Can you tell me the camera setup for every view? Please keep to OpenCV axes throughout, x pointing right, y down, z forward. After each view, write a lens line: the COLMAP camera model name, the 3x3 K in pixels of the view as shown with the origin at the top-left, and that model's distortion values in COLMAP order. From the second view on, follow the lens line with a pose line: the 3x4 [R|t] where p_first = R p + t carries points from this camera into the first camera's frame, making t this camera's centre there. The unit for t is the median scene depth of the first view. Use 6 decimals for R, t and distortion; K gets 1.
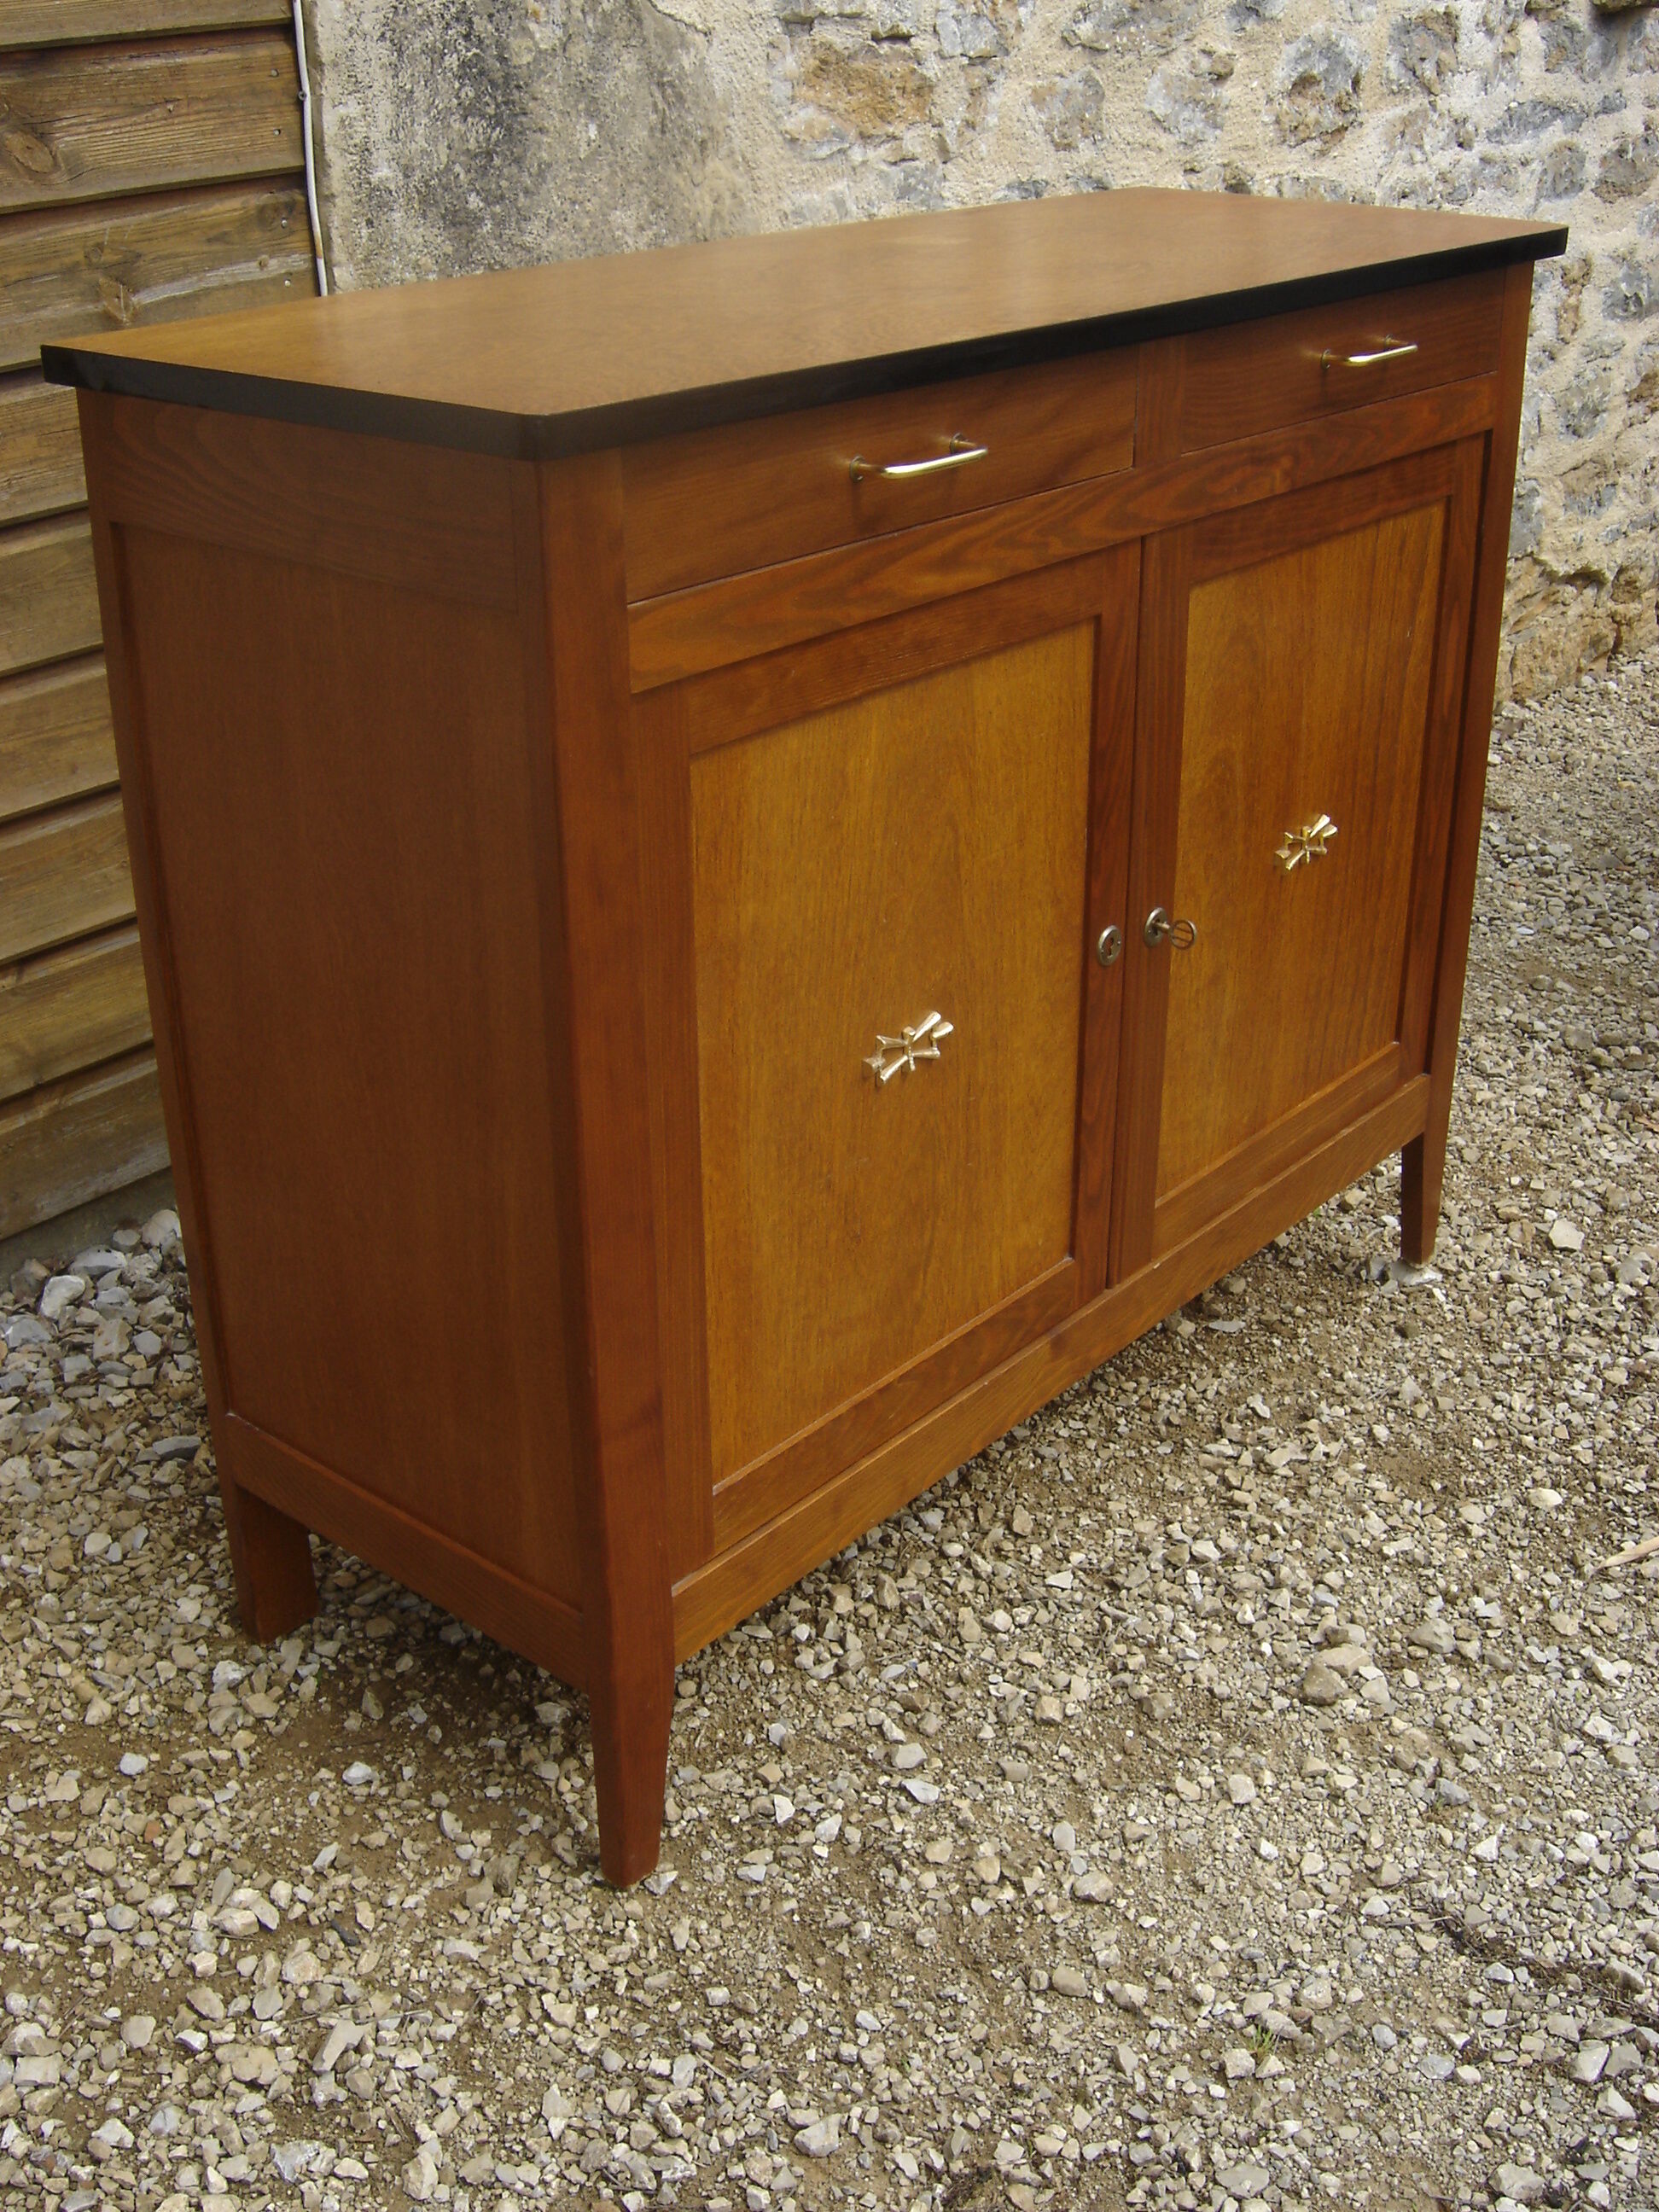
lens RADIAL K [[2460.2, 0, 830.9], [0, 2460.2, 1091.0], [0, 0, 1]] dist [-0.133793, 0.000000]
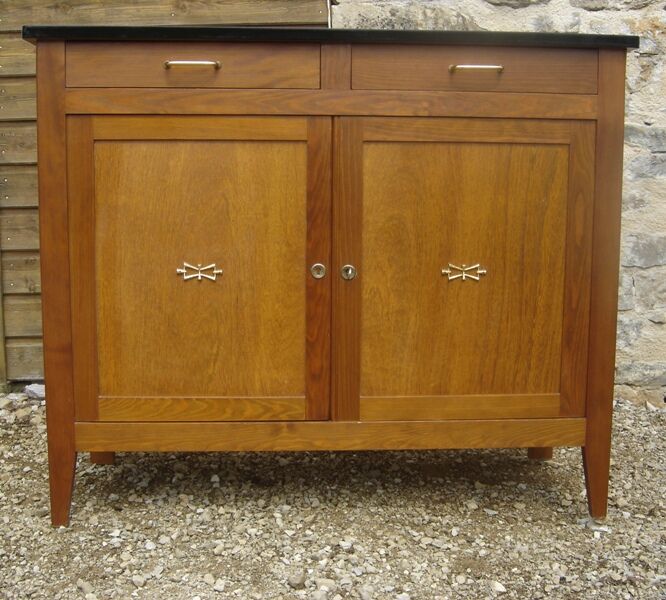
lens RADIAL K [[915.6, 0, 339.2], [0, 915.6, 295.4], [0, 0, 1]] dist [-0.132165, 0.000000]
pose [[0.693756, 0.106072, -0.712356, 0.810375], [-0.322539, 0.930122, -0.175619, 0.128297], [0.643950, 0.351599, 0.679490, 0.336248]]
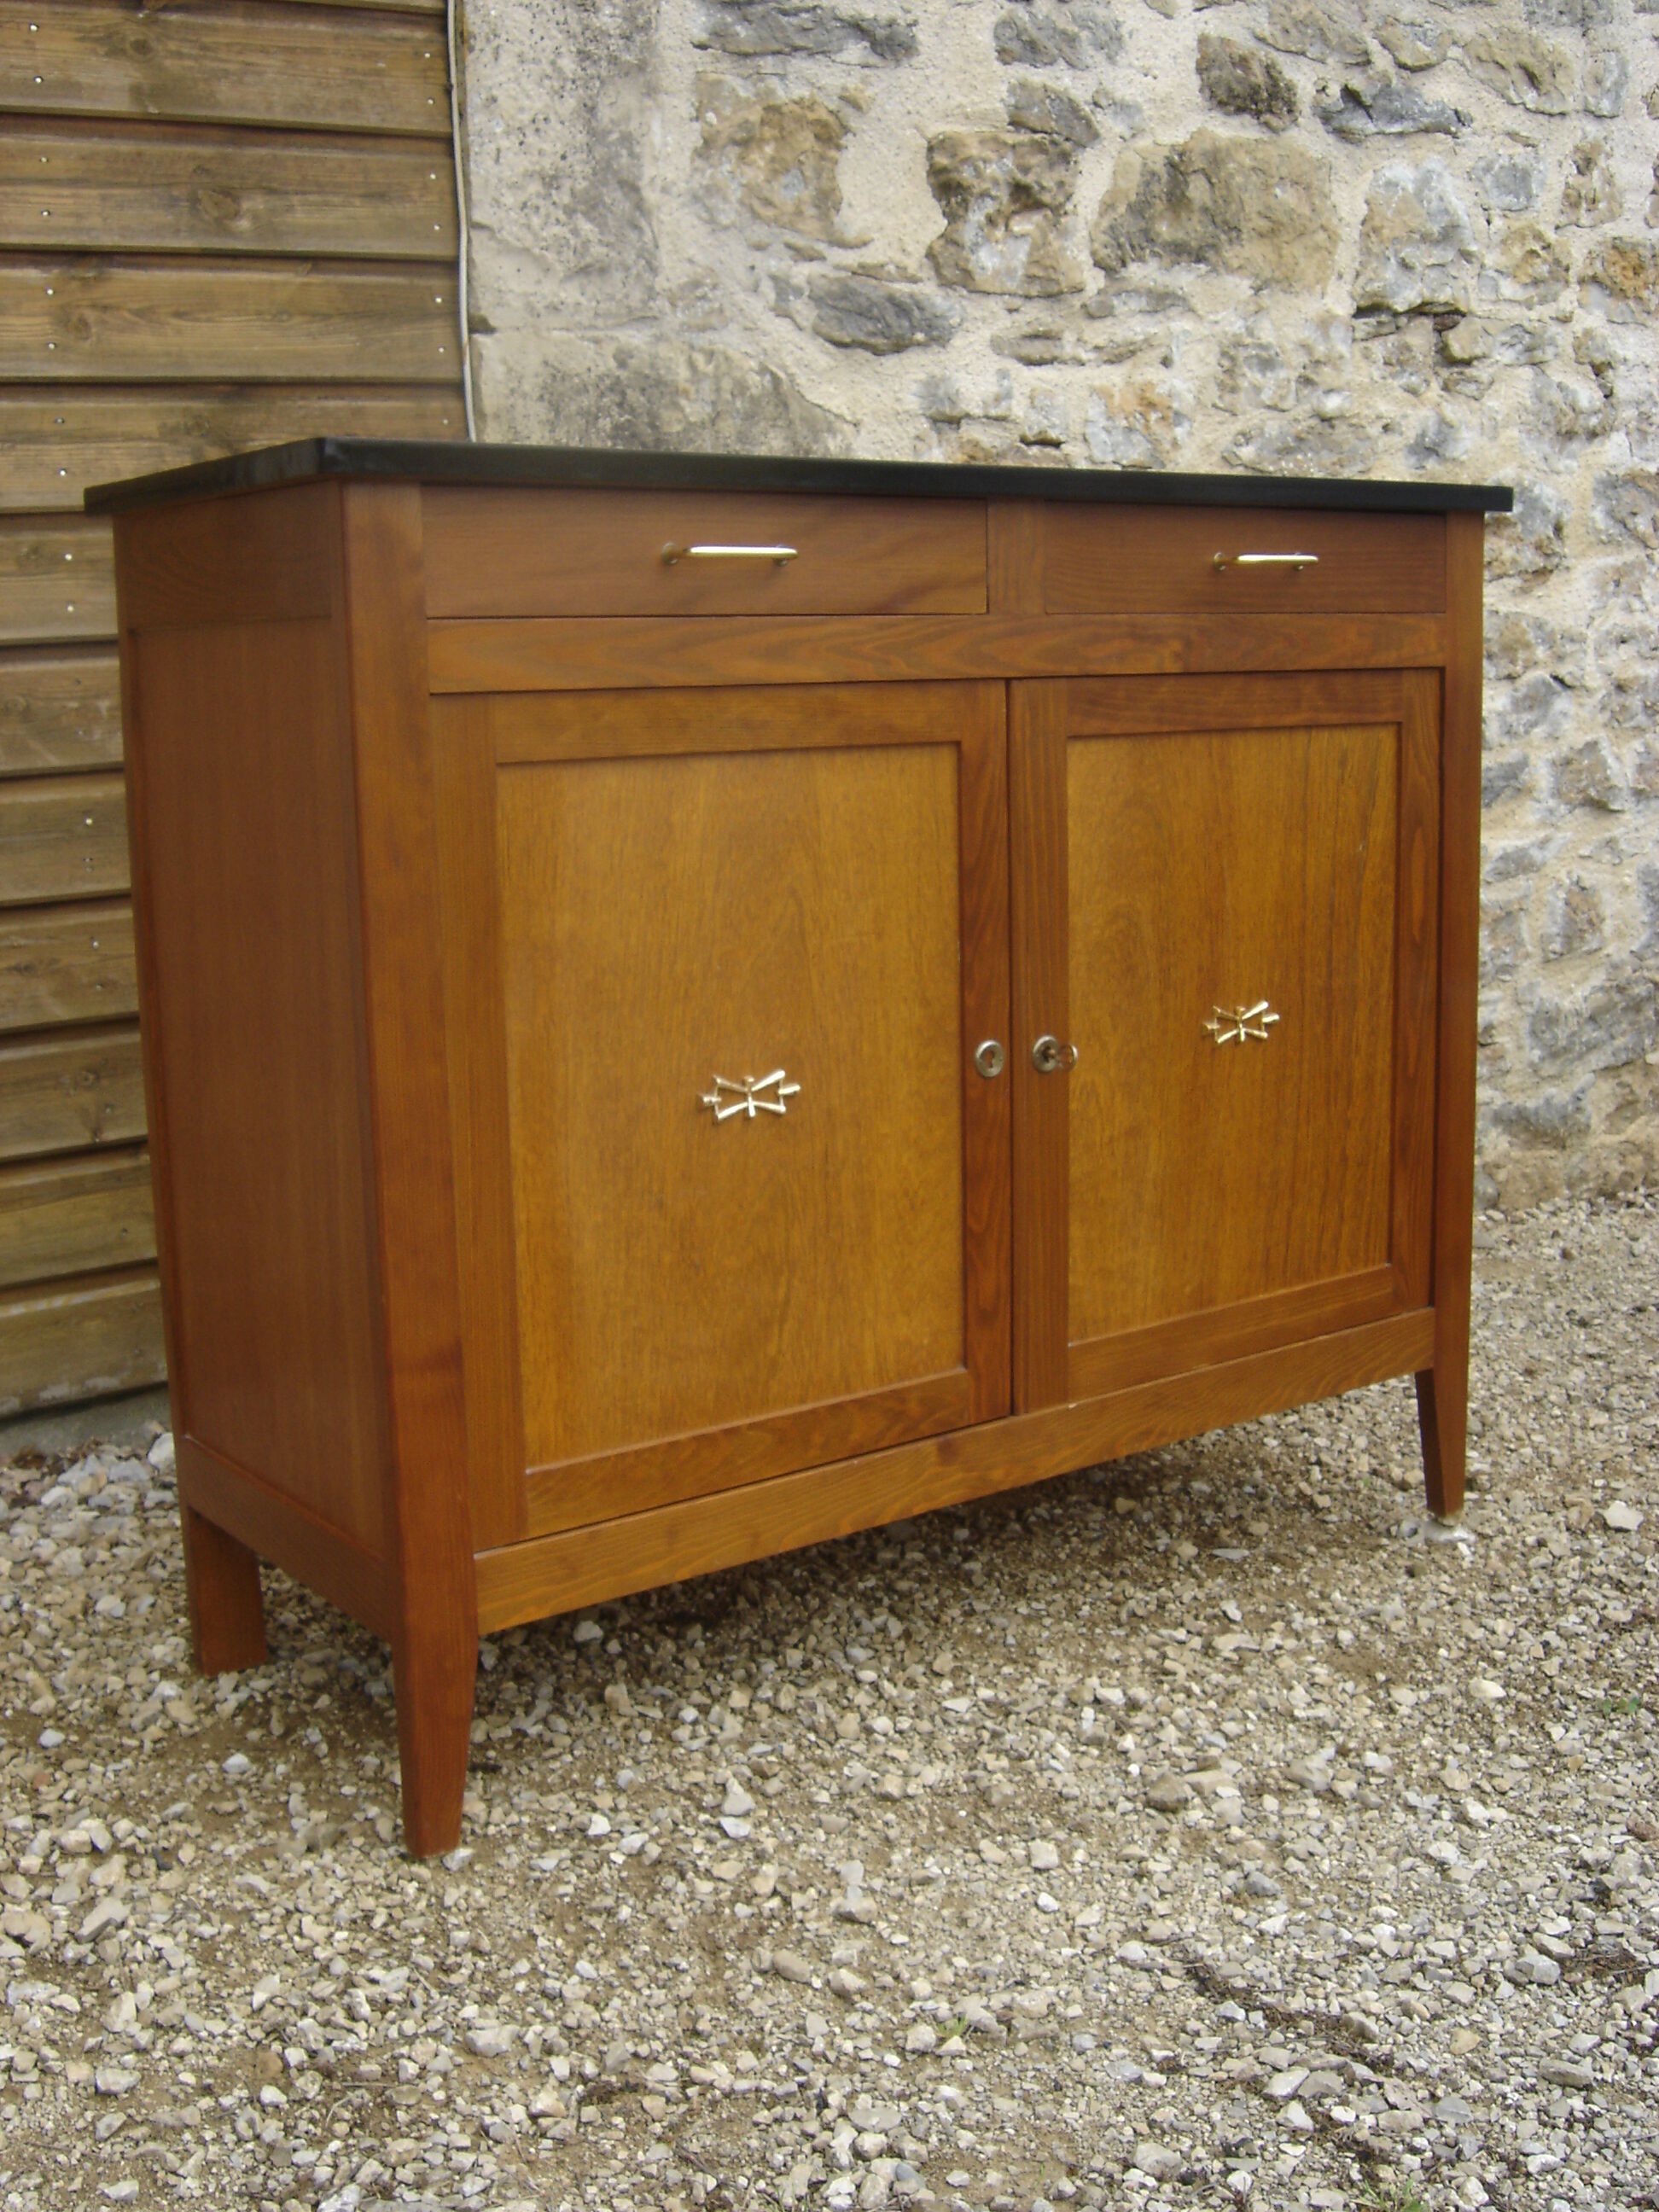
lens RADIAL K [[2460.2, 0, 829.6], [0, 2460.2, 1106.3], [0, 0, 1]] dist [-0.133793, 0.000000]
pose [[0.973753, 0.026417, -0.226069, 0.281296], [-0.084588, 0.964105, -0.251687, 0.233421], [0.211305, 0.264203, 0.941035, -0.035125]]
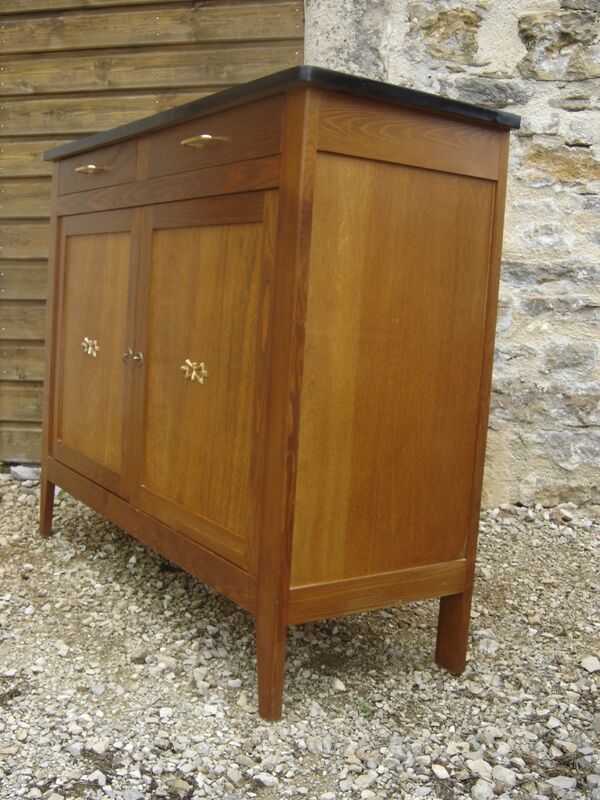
lens RADIAL K [[889.8, 0, 296.5], [0, 889.8, 402.3], [0, 0, 1]] dist [-0.133793, 0.000000]
pose [[0.545109, 0.119327, -0.829830, 0.947641], [-0.396770, 0.908670, -0.129971, 0.071963], [0.738532, 0.400100, 0.542670, 0.549555]]
